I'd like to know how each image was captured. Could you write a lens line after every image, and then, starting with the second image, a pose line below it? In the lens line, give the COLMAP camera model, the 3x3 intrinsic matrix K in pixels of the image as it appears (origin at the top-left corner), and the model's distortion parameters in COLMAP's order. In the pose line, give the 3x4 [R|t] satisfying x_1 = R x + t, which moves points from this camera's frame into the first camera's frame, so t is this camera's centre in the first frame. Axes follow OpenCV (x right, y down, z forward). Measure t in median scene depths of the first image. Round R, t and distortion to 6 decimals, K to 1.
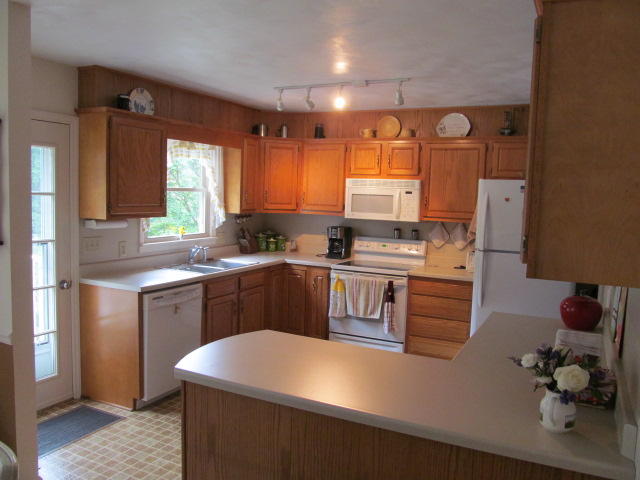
lens RADIAL K [[526.9, 0, 321.1], [0, 526.9, 239.4], [0, 0, 1]] dist [-0.053190, 0.010441]
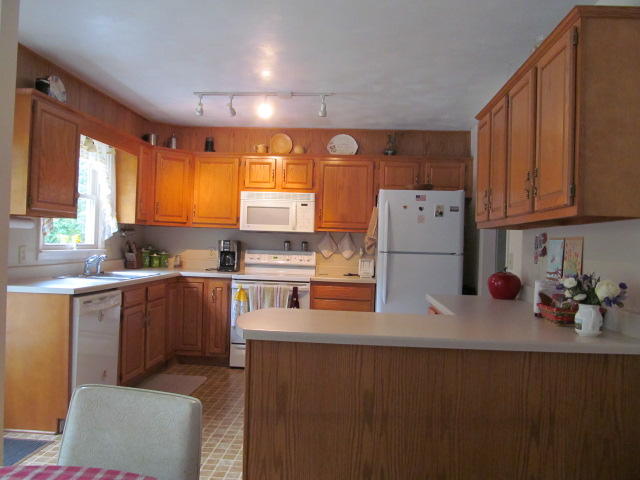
lens RADIAL K [[526.9, 0, 330.3], [0, 526.9, 235.4], [0, 0, 1]] dist [-0.053190, 0.010441]
pose [[0.924742, 0.001174, 0.380593, -0.201258], [0.030390, 0.996574, -0.076914, 0.059348], [-0.379380, 0.082692, 0.921538, 0.003118]]
